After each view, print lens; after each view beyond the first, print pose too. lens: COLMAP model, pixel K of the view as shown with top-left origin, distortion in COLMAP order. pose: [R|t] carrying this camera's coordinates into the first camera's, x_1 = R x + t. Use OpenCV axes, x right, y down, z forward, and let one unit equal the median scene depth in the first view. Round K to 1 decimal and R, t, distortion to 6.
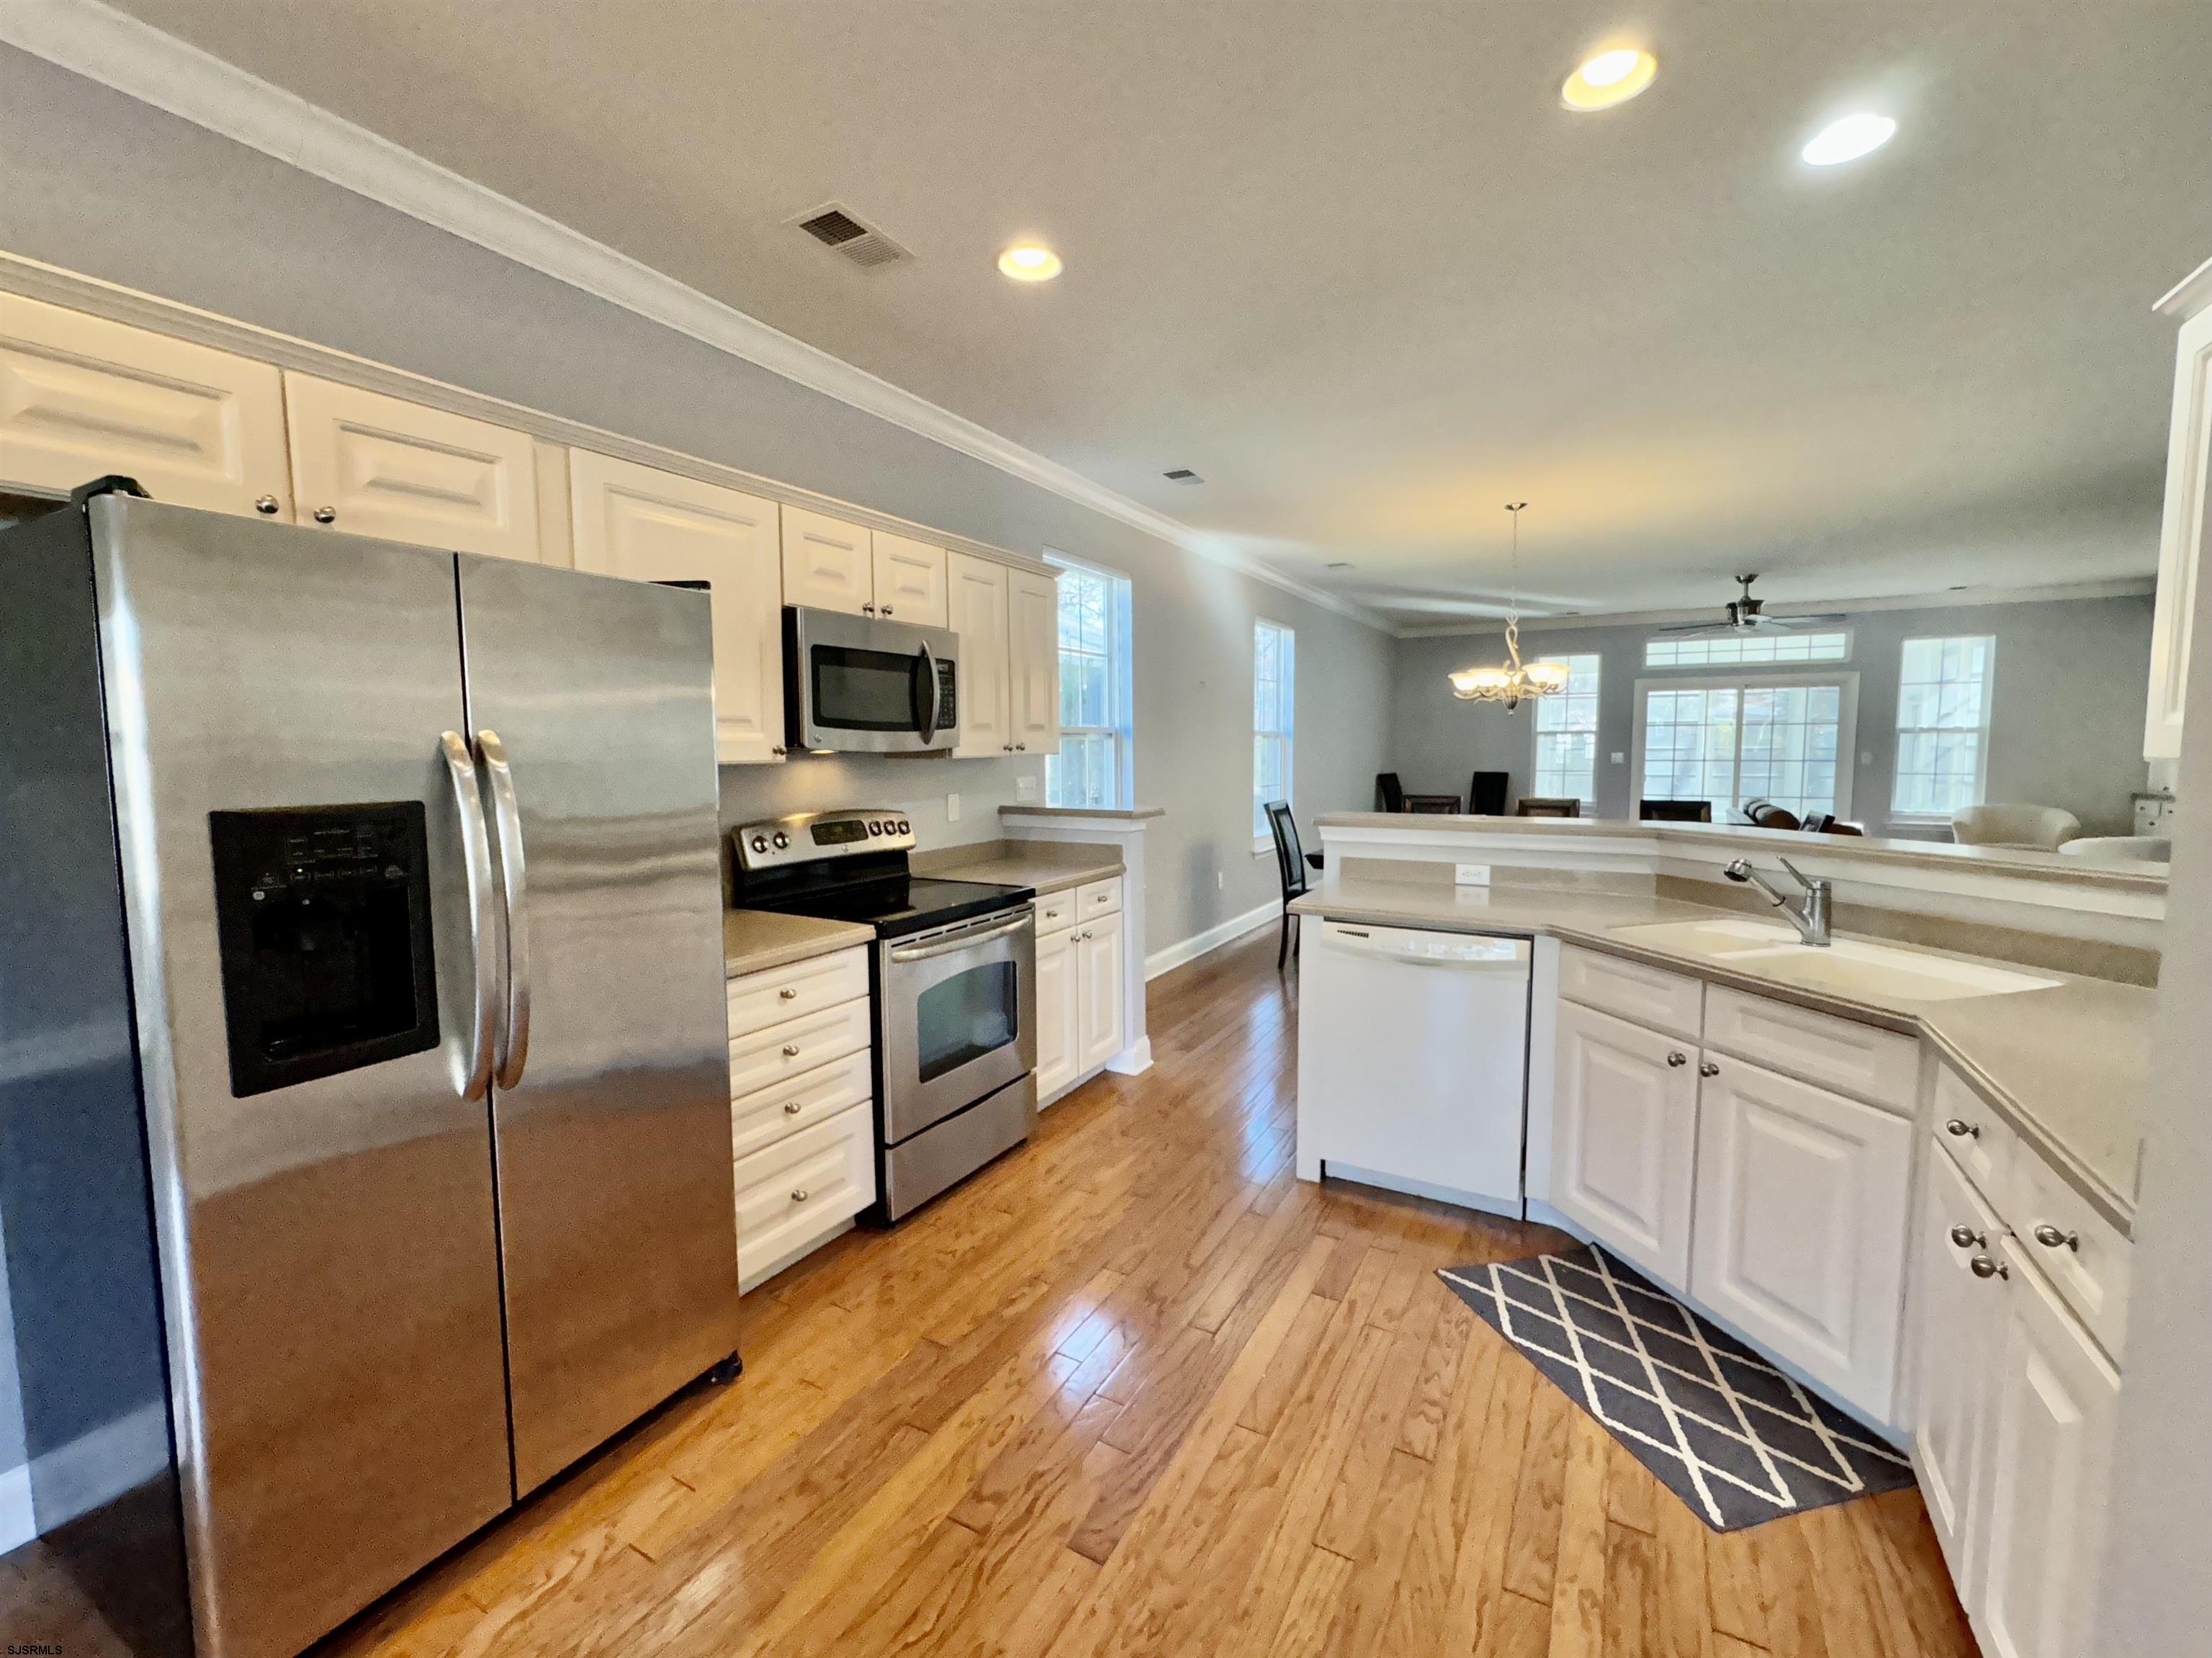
lens RADIAL K [[927.6, 0, 1107.4], [0, 927.6, 825.2], [0, 0, 1]] dist [-0.000313, 0.000577]
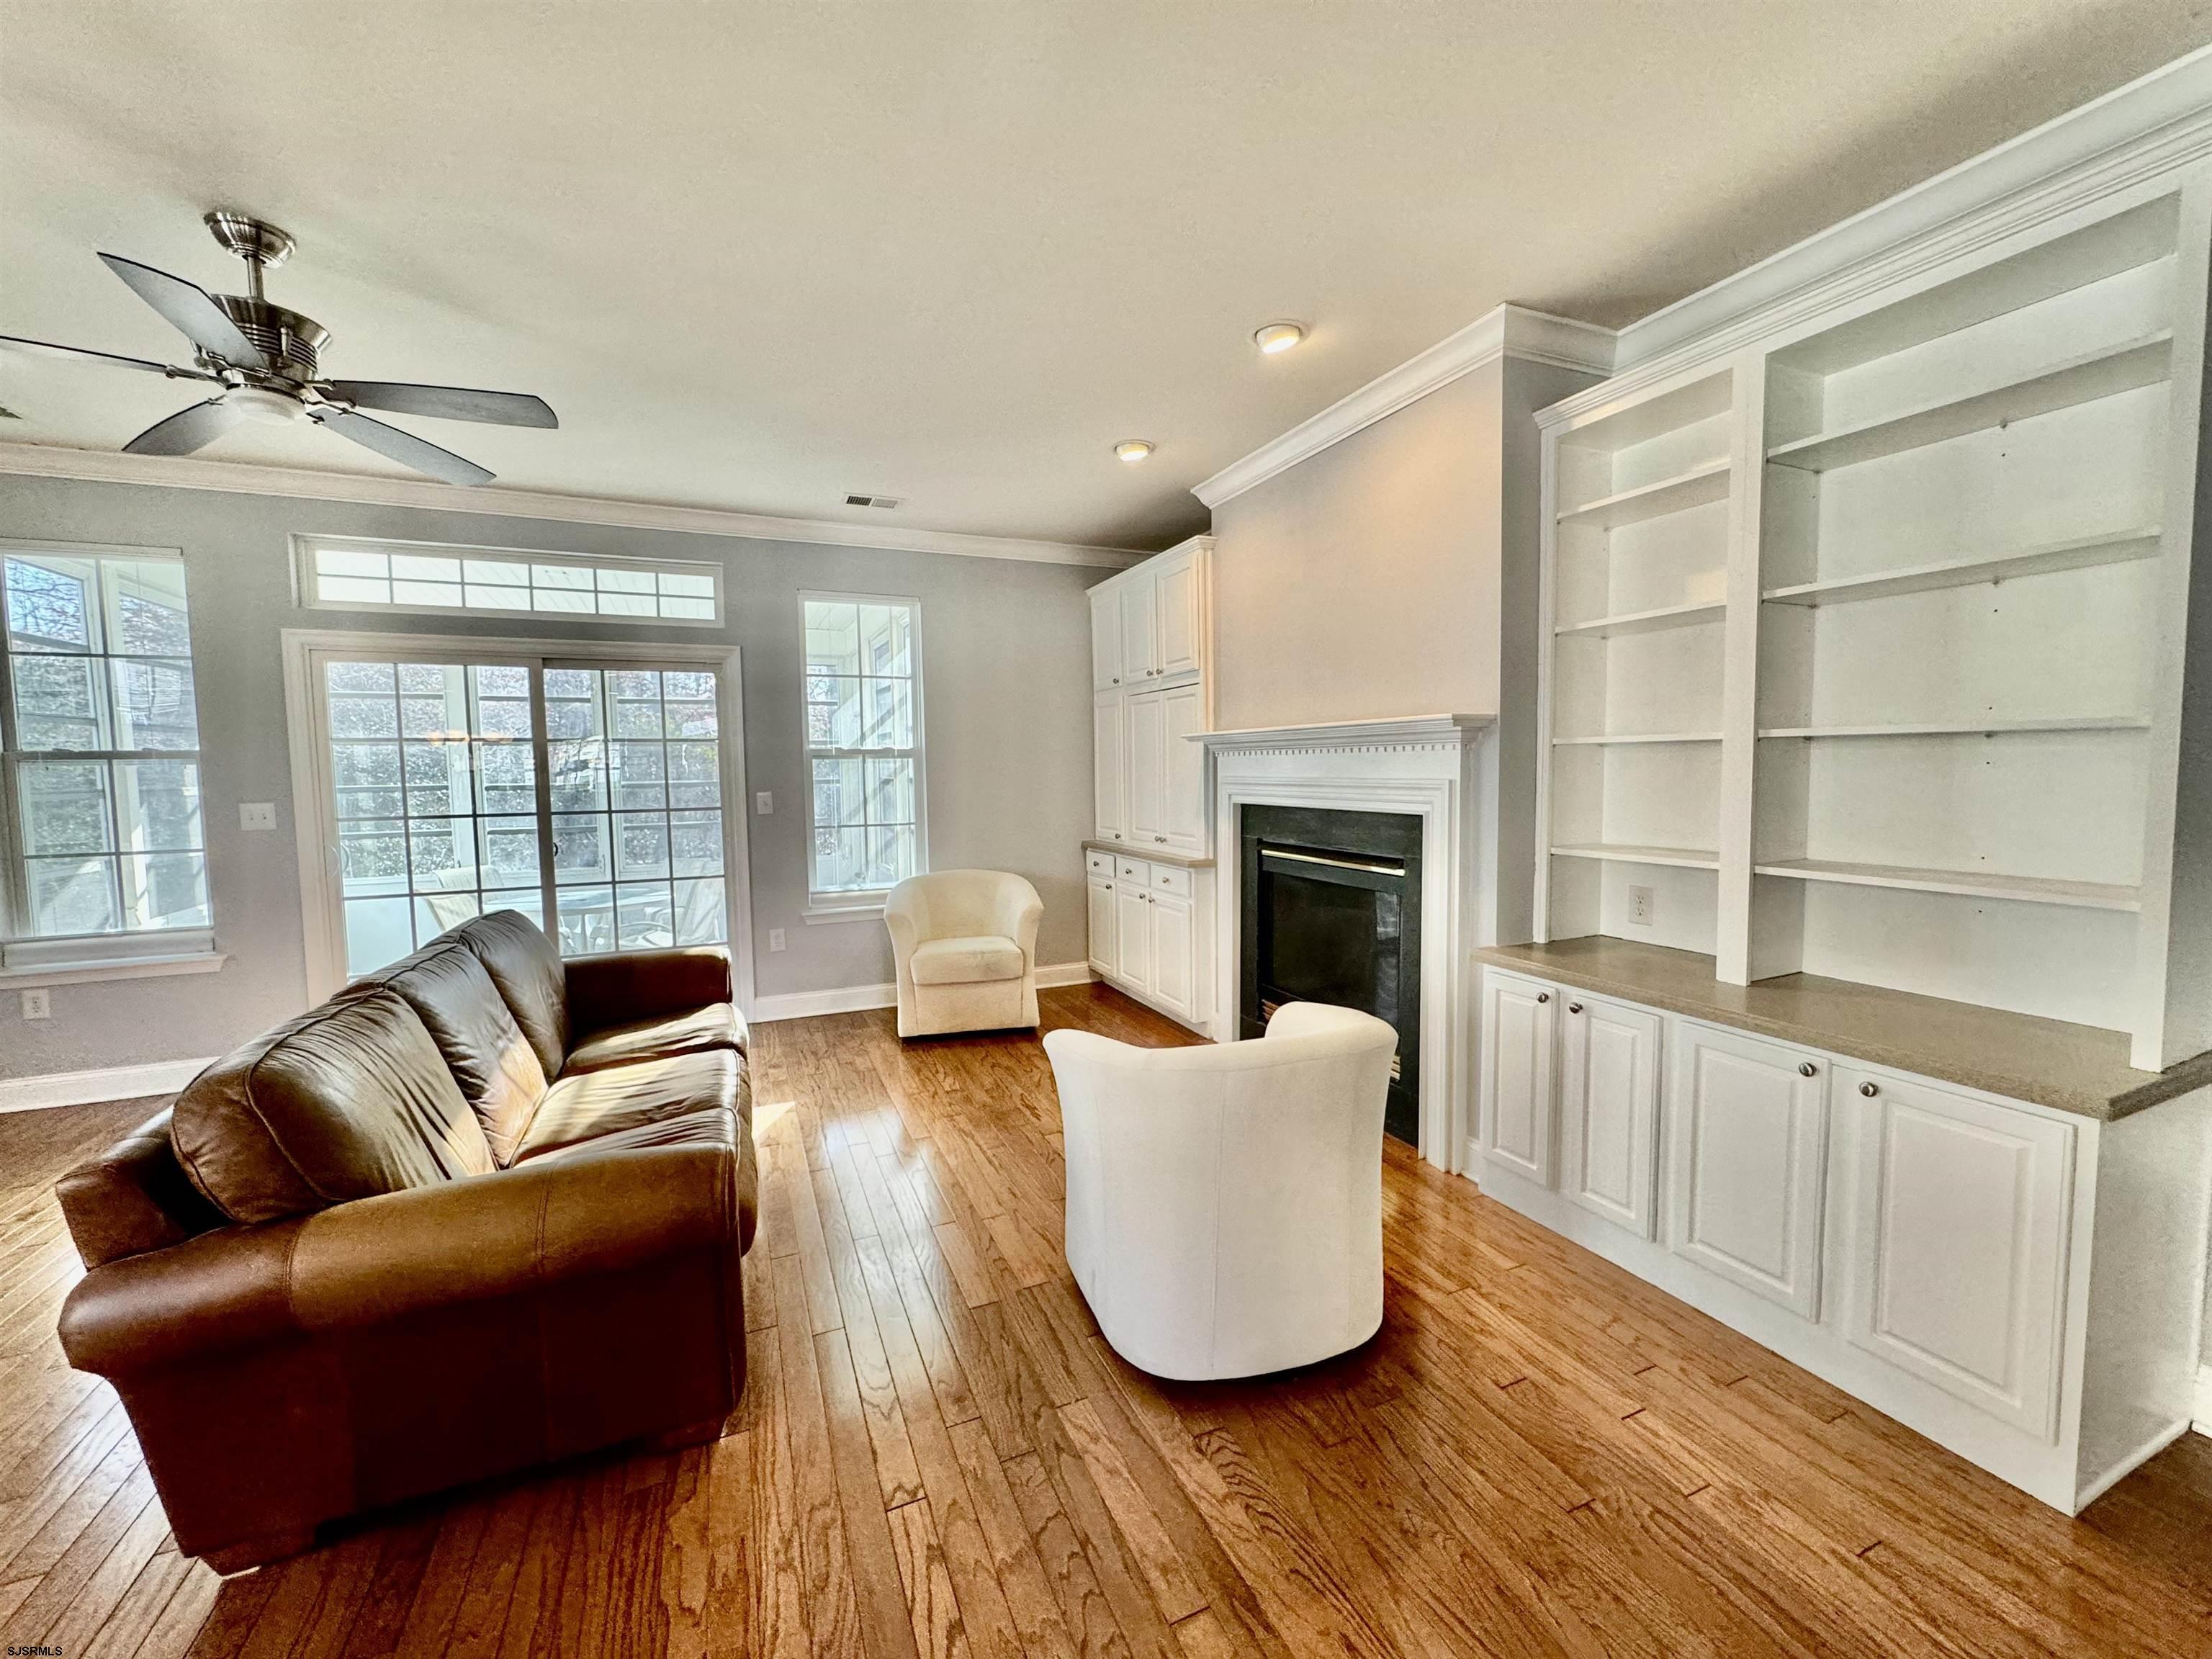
lens RADIAL K [[879.2, 0, 1106.0], [0, 879.2, 824.3], [0, 0, 1]] dist [-0.003054, 0.000173]
pose [[0.599173, -0.054043, 0.798793, 0.615382], [0.078815, 0.996855, 0.008324, -0.056625], [-0.796731, 0.057969, 0.601548, 0.616436]]
